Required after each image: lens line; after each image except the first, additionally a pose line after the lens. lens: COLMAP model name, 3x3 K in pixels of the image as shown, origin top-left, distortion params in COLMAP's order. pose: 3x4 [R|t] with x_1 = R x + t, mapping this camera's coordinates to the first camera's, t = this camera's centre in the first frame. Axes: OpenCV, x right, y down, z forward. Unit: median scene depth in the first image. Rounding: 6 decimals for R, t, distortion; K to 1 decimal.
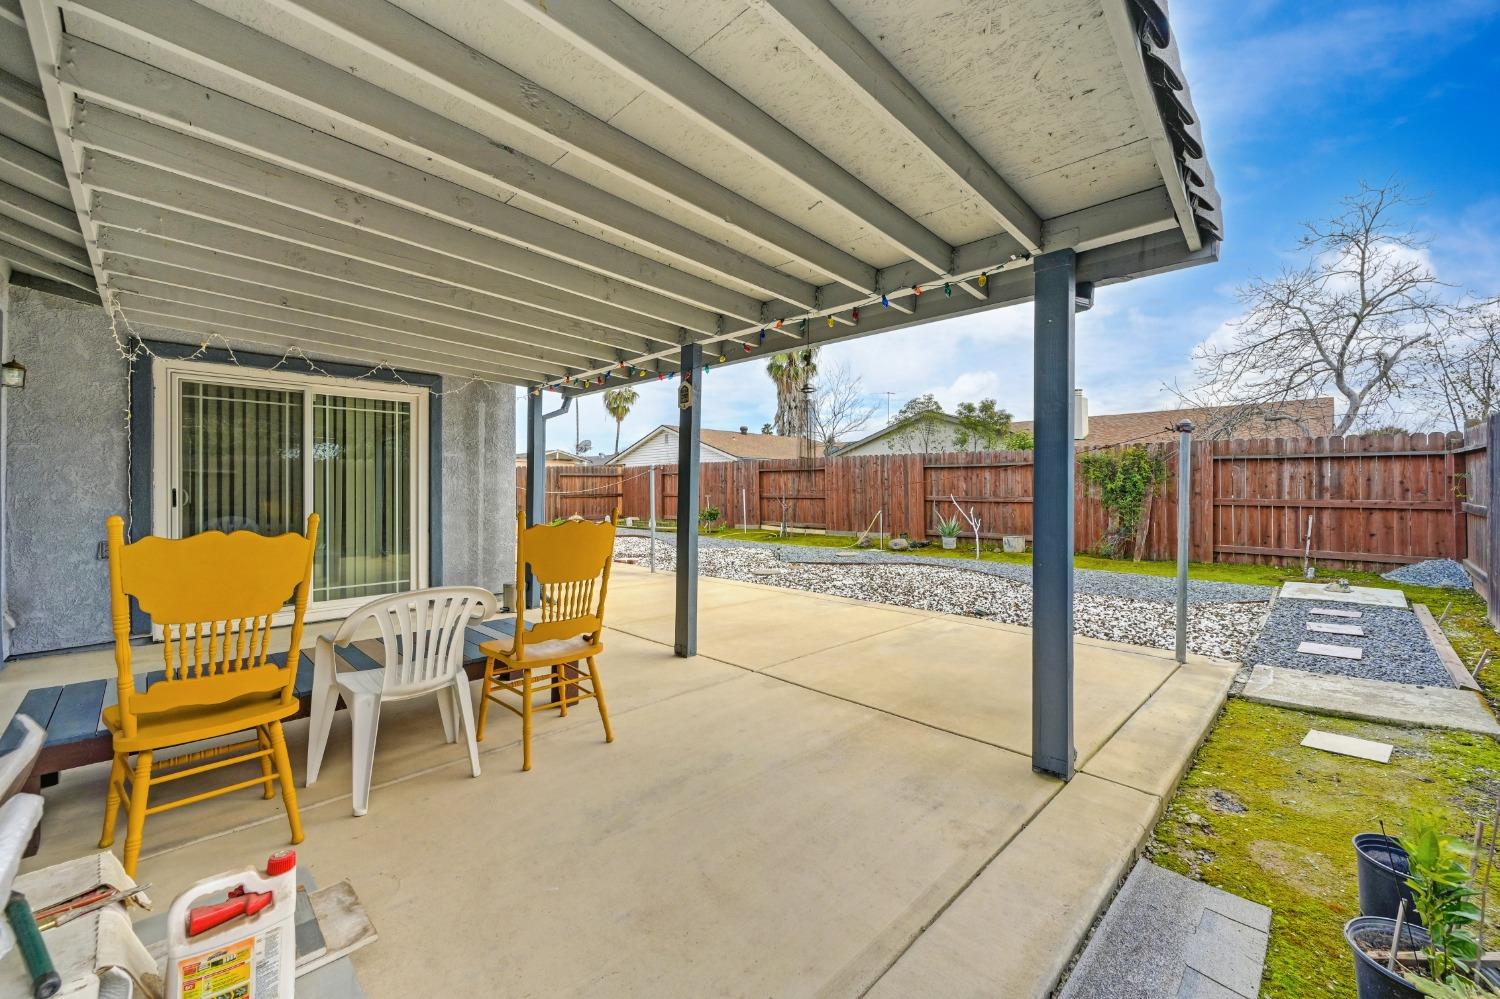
lens RADIAL K [[623.1, 0, 740.5], [0, 623.1, 498.3], [0, 0, 1]] dist [-0.002909, 0.001153]
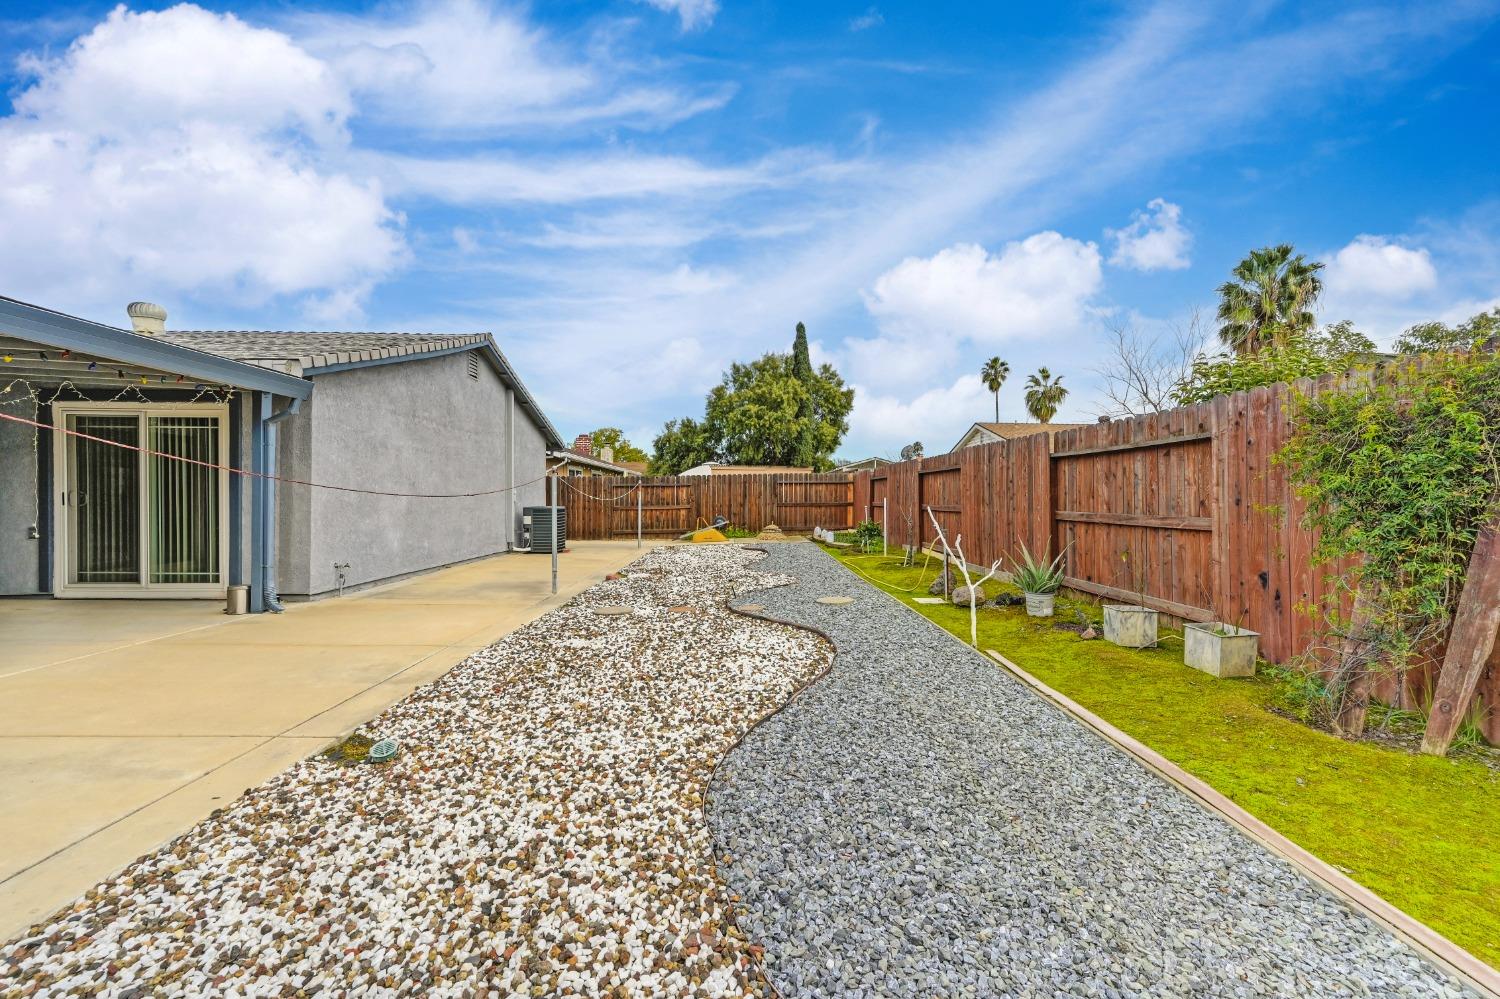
lens RADIAL K [[589.7, 0, 753.6], [0, 589.7, 506.9], [0, 0, 1]] dist [0.001759, 0.000066]
pose [[0.716036, 0.014511, -0.697913, 0.900273], [-0.015887, 0.999864, 0.004490, -0.010258], [0.697883, 0.007873, 0.716169, 0.881323]]
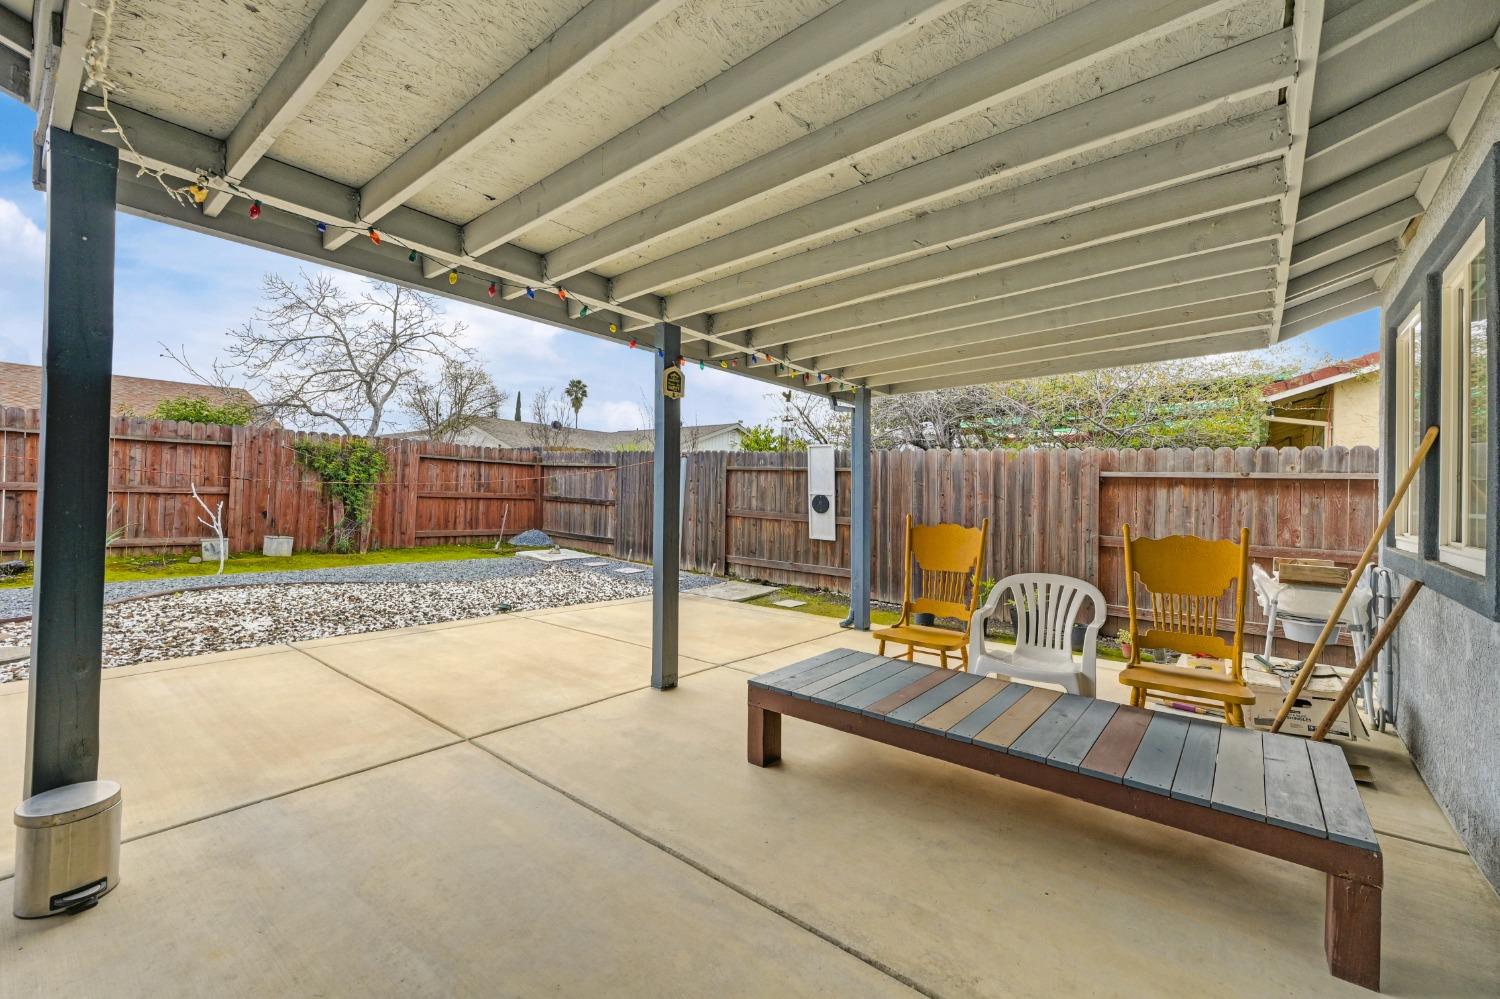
lens RADIAL K [[623.1, 0, 782.3], [0, 623.1, 483.1], [0, 0, 1]] dist [-0.002909, 0.001153]
pose [[-0.143031, 0.010915, 0.989658, -0.691337], [-0.019806, 0.999707, -0.013888, -0.016717], [-0.989520, -0.021587, -0.142773, 0.712530]]
